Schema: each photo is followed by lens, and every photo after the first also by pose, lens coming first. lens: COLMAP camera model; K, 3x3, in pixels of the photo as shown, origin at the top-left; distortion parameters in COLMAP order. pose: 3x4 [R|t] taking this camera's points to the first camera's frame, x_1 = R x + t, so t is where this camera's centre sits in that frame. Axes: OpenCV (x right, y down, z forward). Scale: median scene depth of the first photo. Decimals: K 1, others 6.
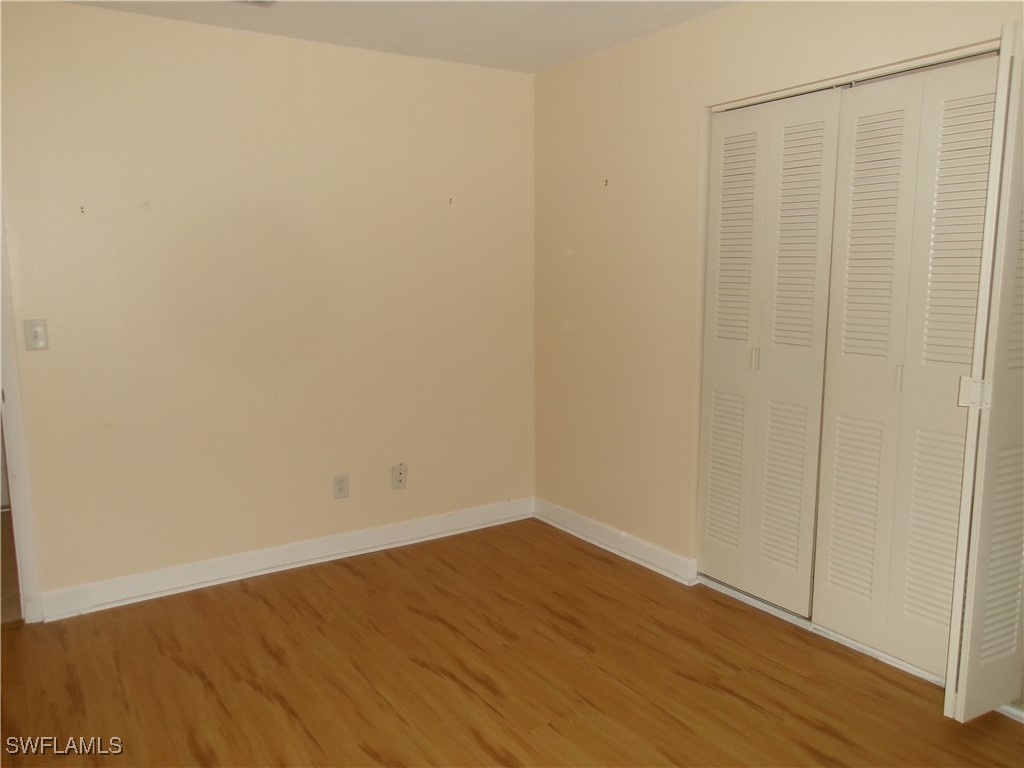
lens RADIAL K [[797.4, 0, 512.0], [0, 797.4, 384.0], [0, 0, 1]] dist [-0.040591, 0.059645]
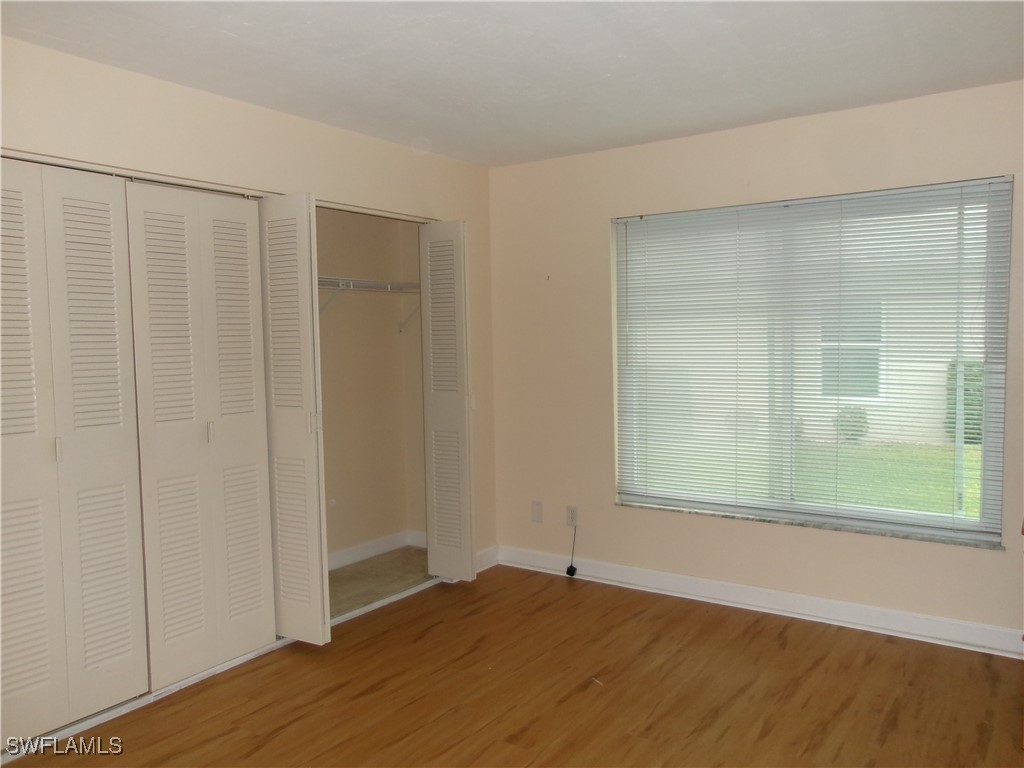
lens RADIAL K [[797.4, 0, 512.0], [0, 797.4, 384.0], [0, 0, 1]] dist [-0.040591, 0.059645]
pose [[-0.397165, -0.036575, 0.917018, -0.789535], [0.152542, 0.982676, 0.105260, -0.134499], [-0.904981, 0.181689, -0.384705, 0.995362]]
